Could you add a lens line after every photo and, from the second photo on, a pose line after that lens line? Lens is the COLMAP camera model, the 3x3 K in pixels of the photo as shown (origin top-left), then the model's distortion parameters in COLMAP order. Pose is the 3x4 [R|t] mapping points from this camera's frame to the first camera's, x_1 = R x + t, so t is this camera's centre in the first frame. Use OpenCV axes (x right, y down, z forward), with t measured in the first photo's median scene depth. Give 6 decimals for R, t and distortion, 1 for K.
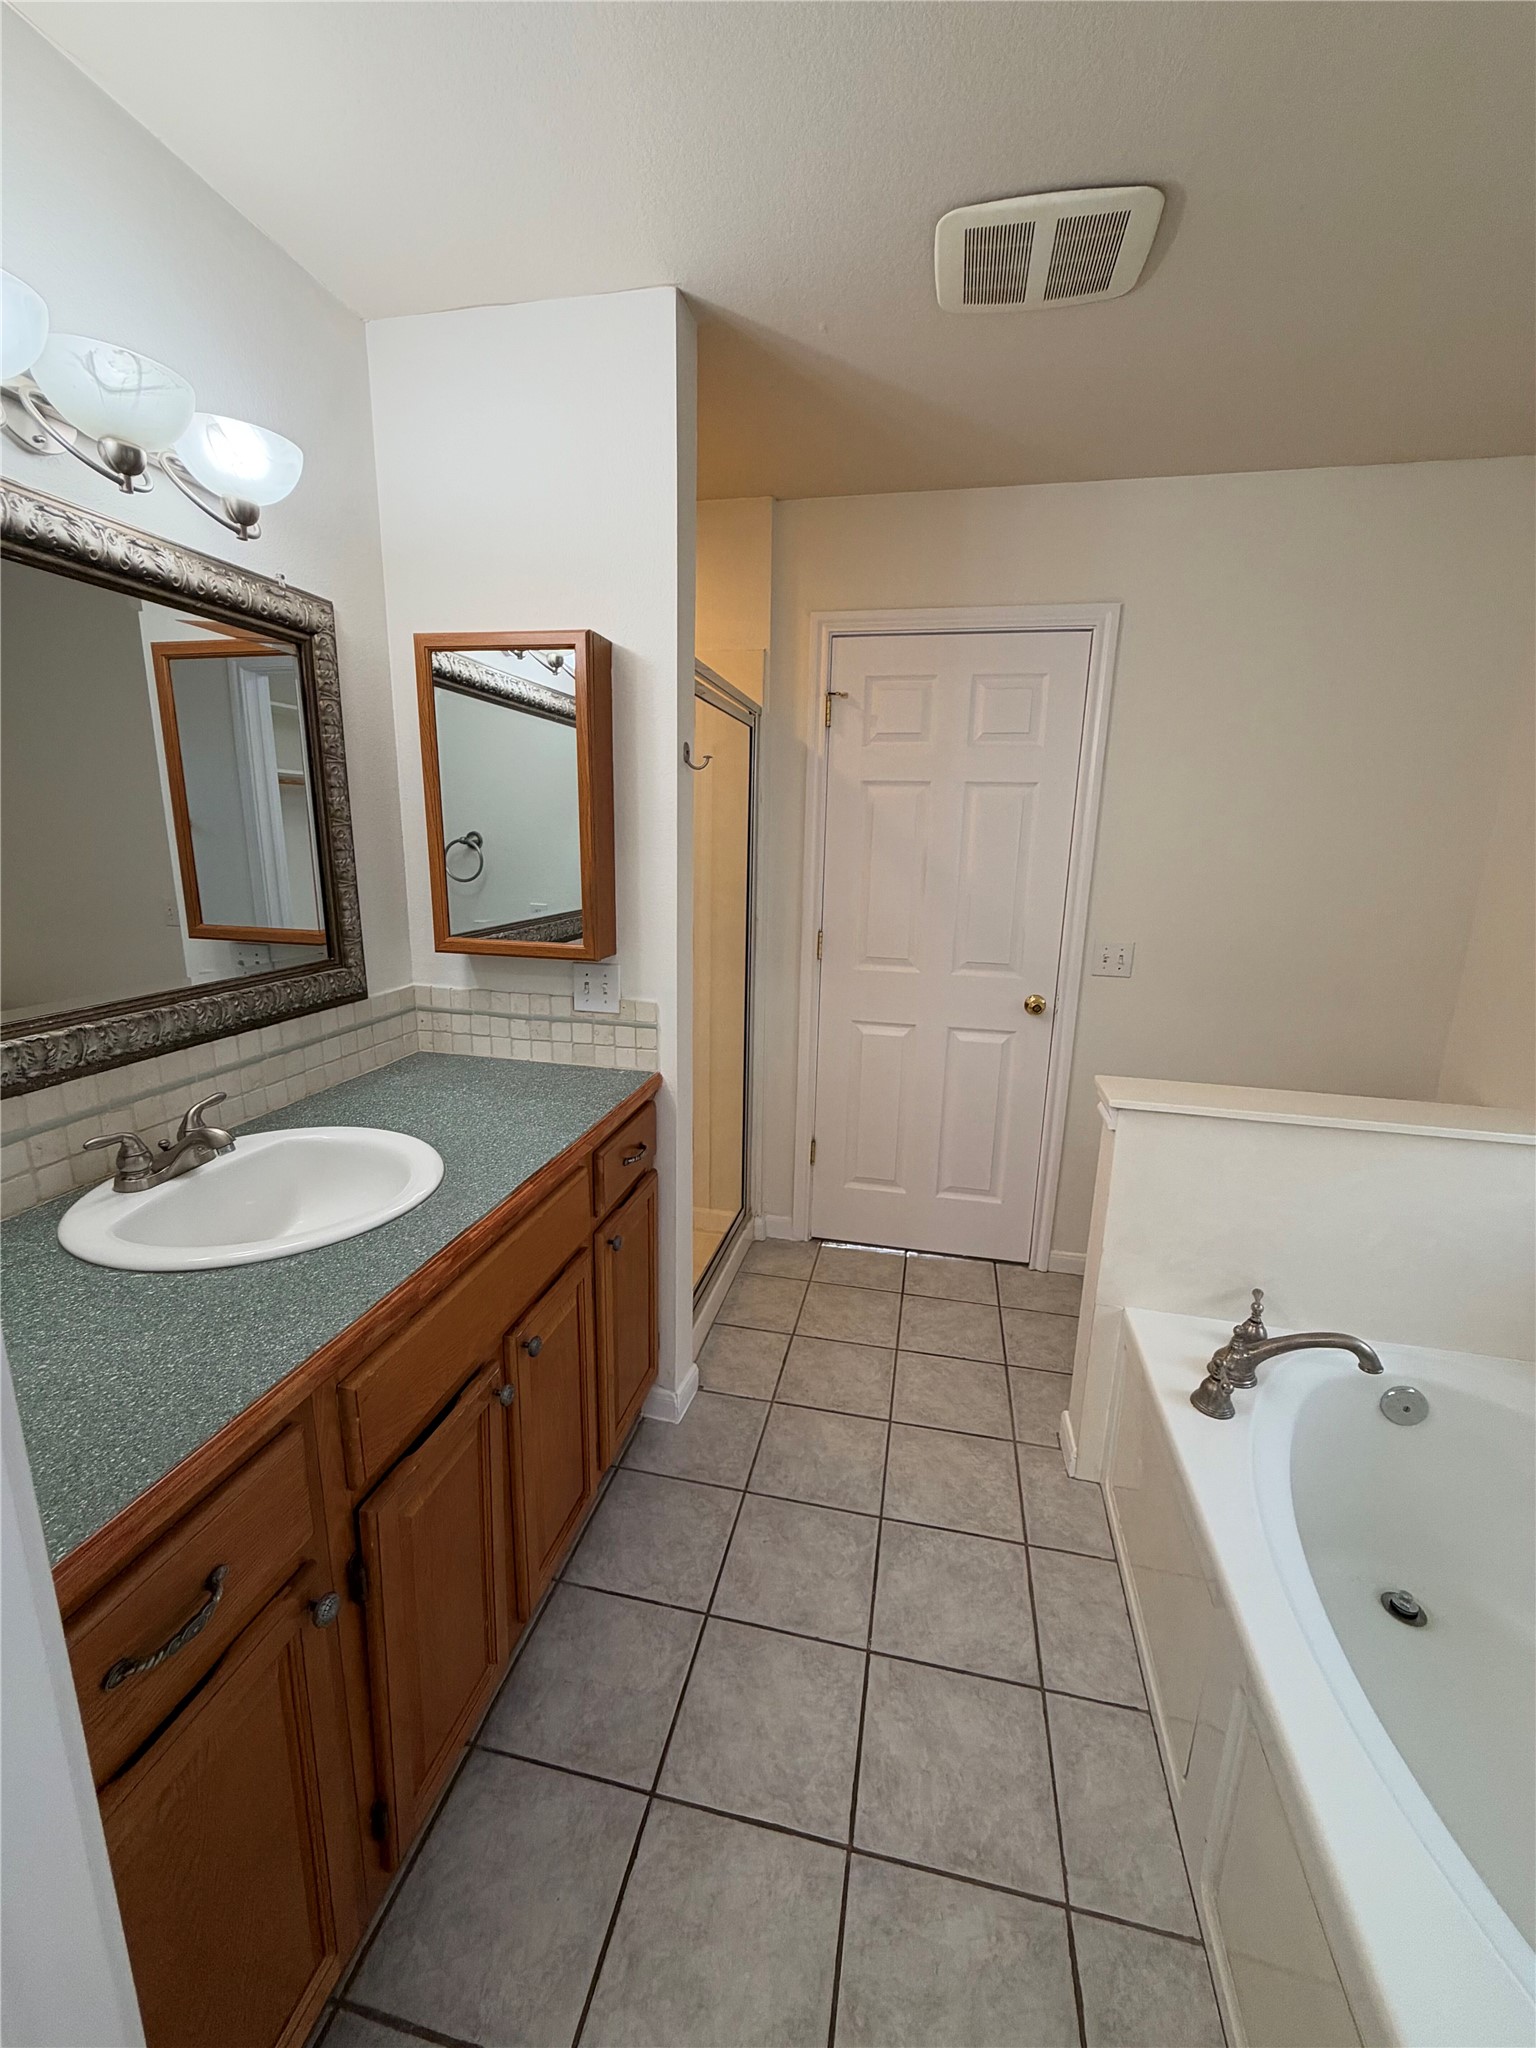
lens RADIAL K [[817.8, 0, 770.7], [0, 817.8, 1015.0], [0, 0, 1]] dist [-0.000892, 0.000898]
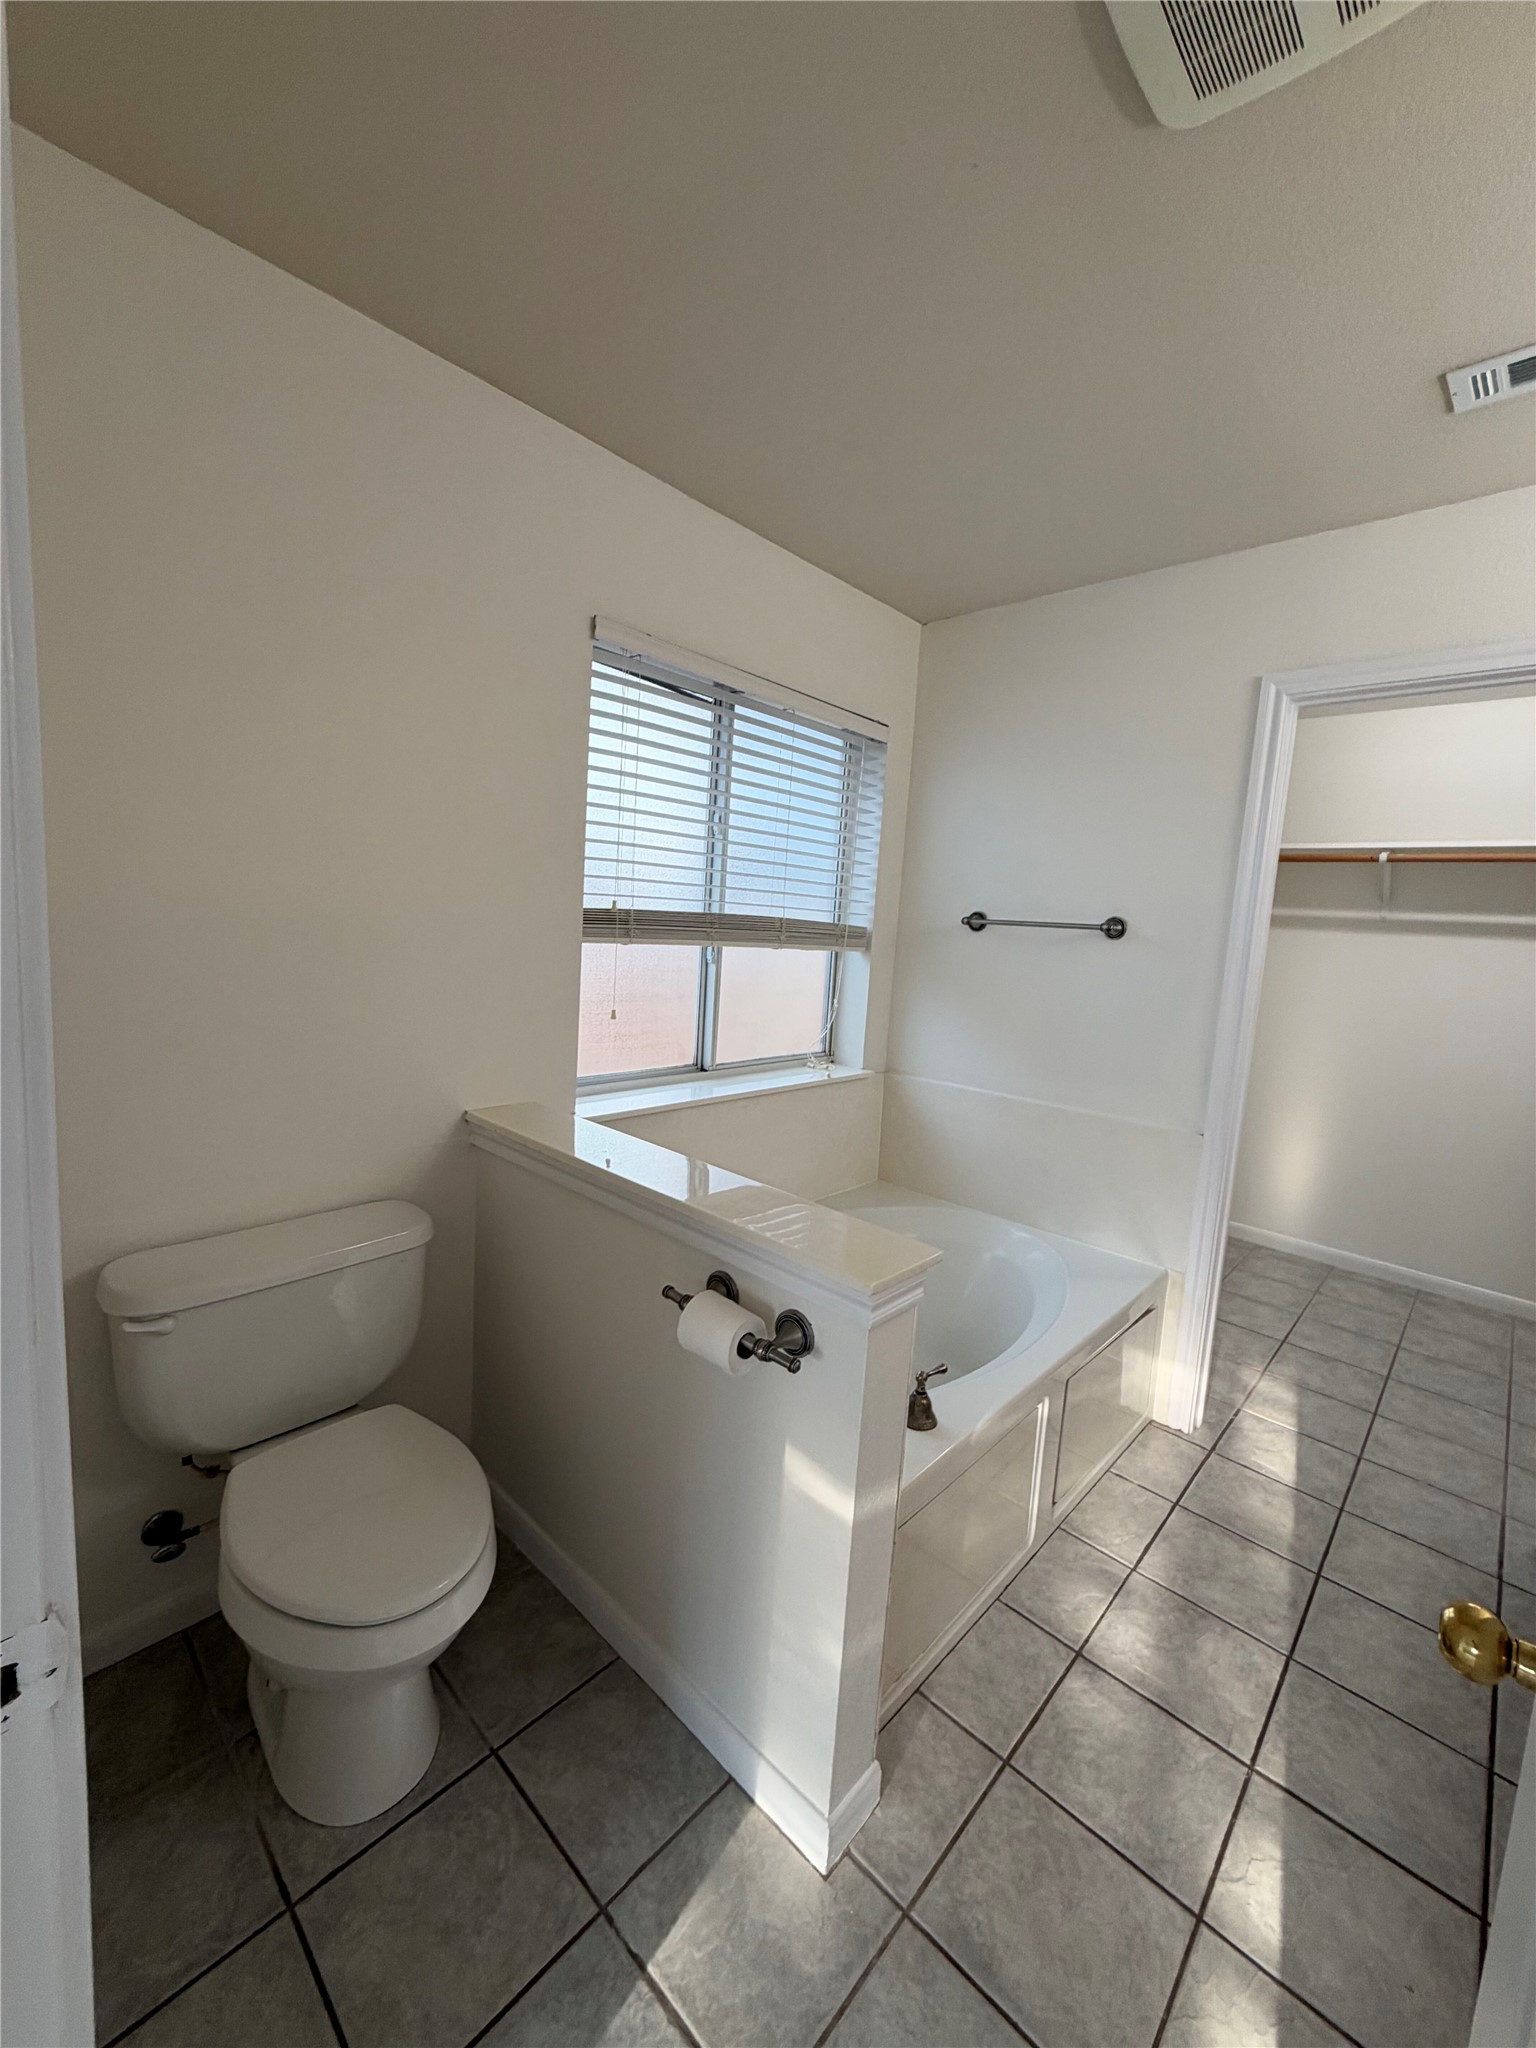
lens RADIAL K [[817.8, 0, 776.9], [0, 817.8, 1013.6], [0, 0, 1]] dist [-0.000892, 0.000898]
pose [[-0.853066, -0.139603, 0.502782, 0.207854], [0.028103, 0.949857, 0.311420, -0.322548], [-0.521046, 0.279792, -0.806367, 1.603527]]
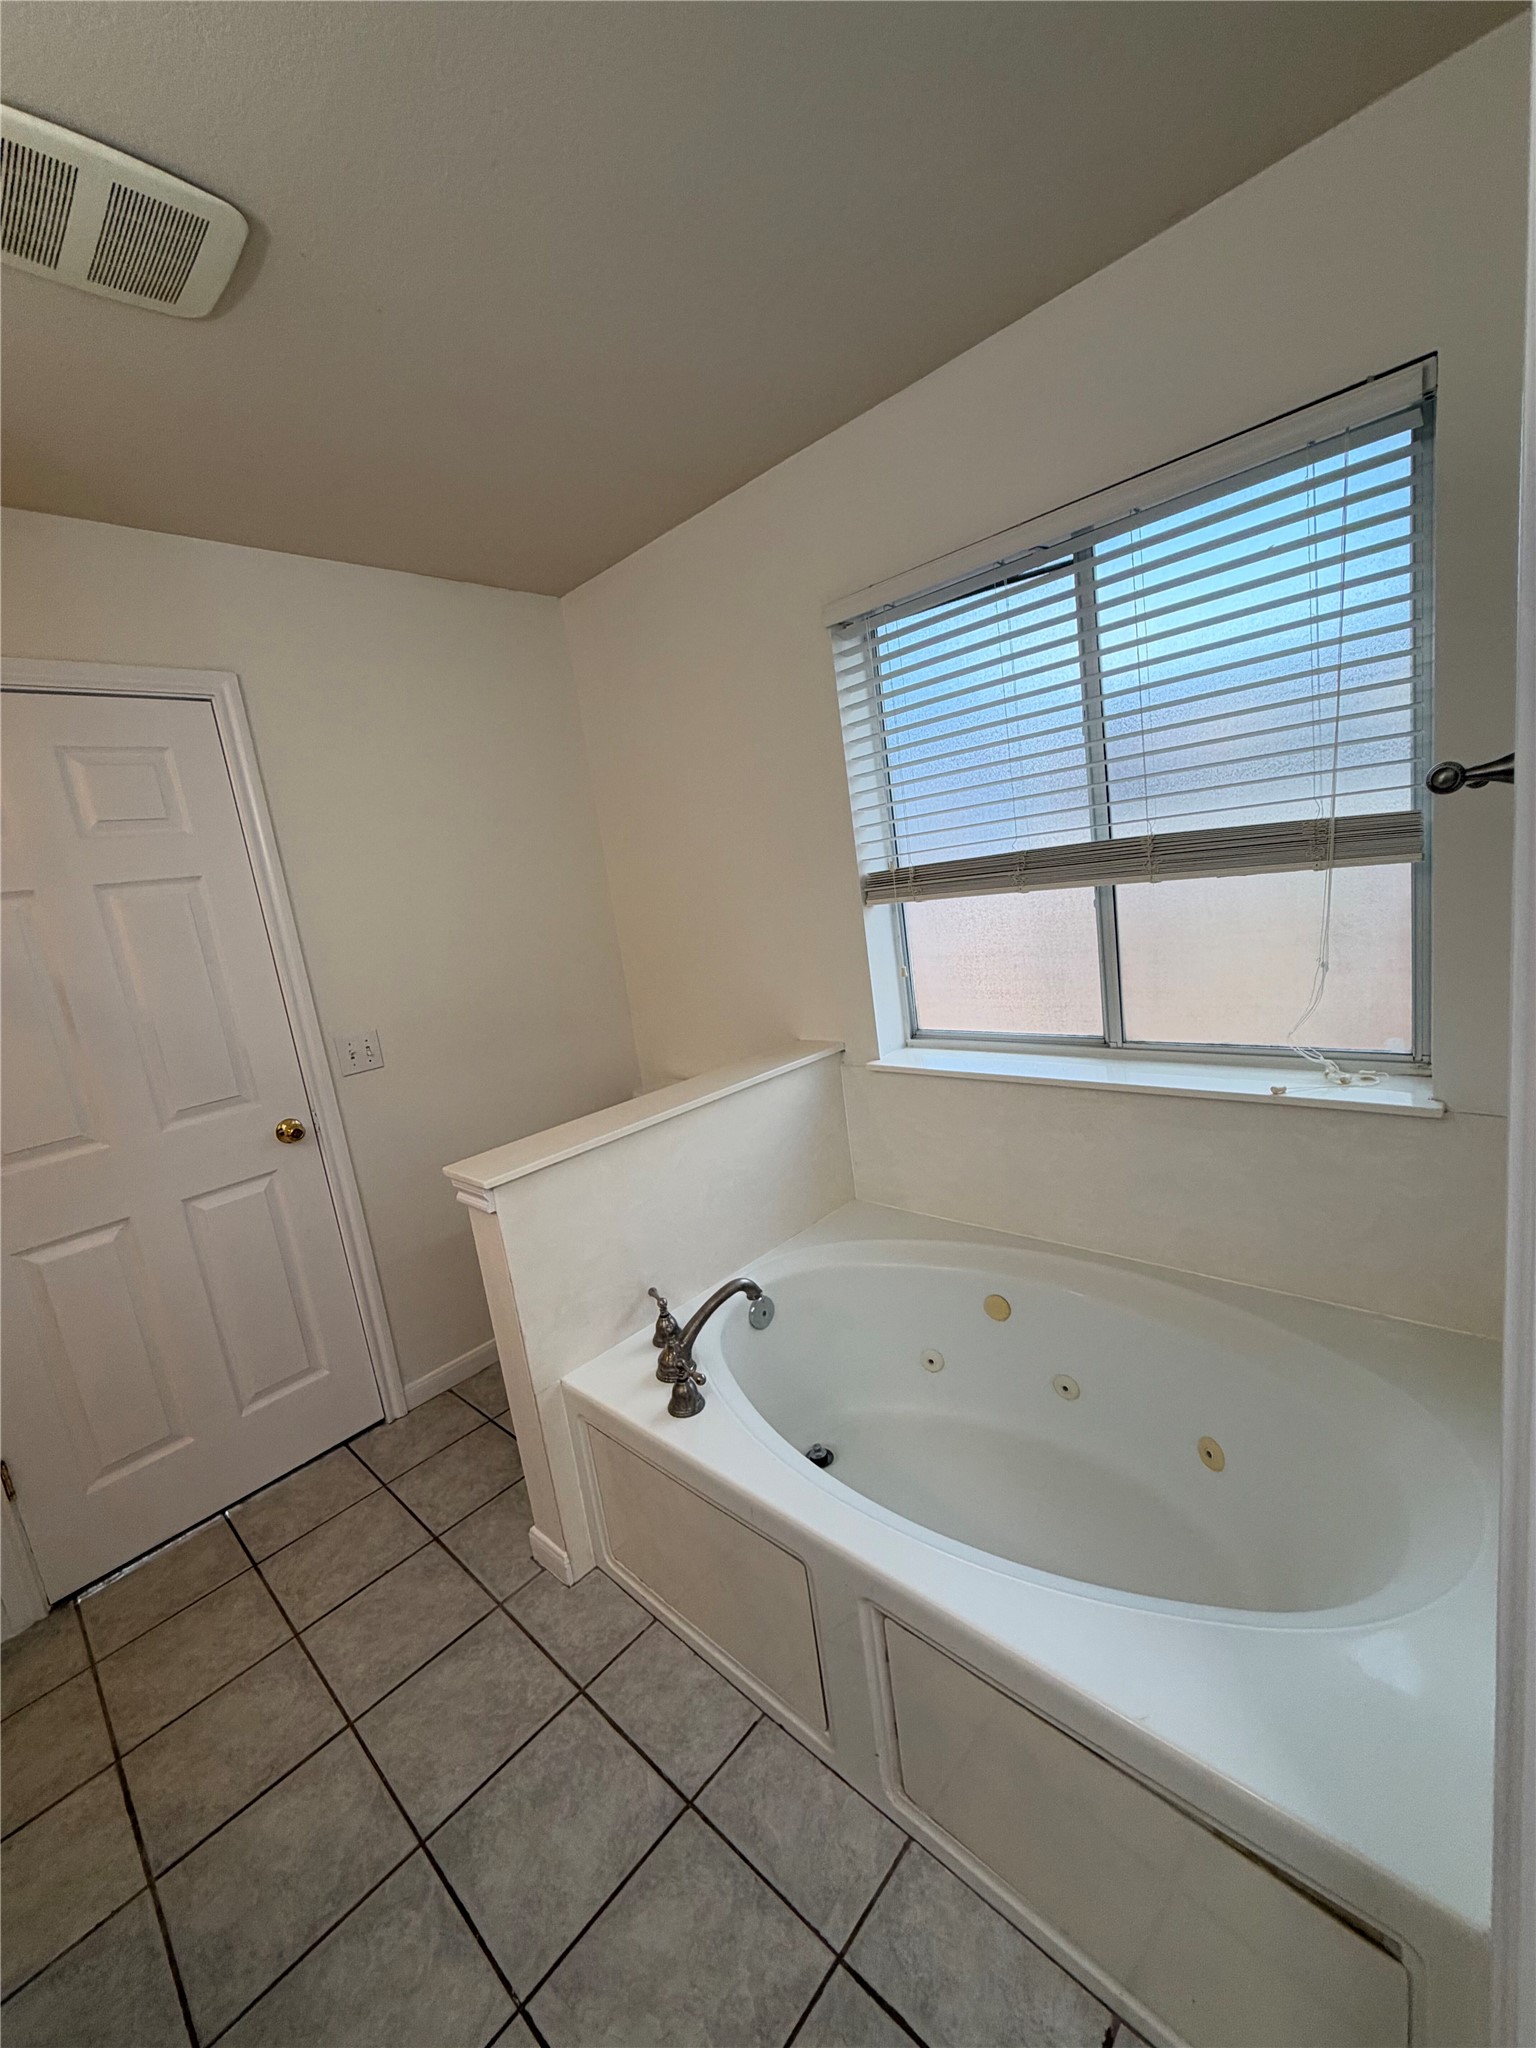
lens RADIAL K [[817.8, 0, 764.1], [0, 817.8, 1015.2], [0, 0, 1]] dist [-0.000892, 0.000898]
pose [[0.510899, -0.238665, 0.825846, -0.144974], [0.328275, 0.942047, 0.069163, -0.035332], [-0.794492, 0.235769, 0.559638, 0.183138]]
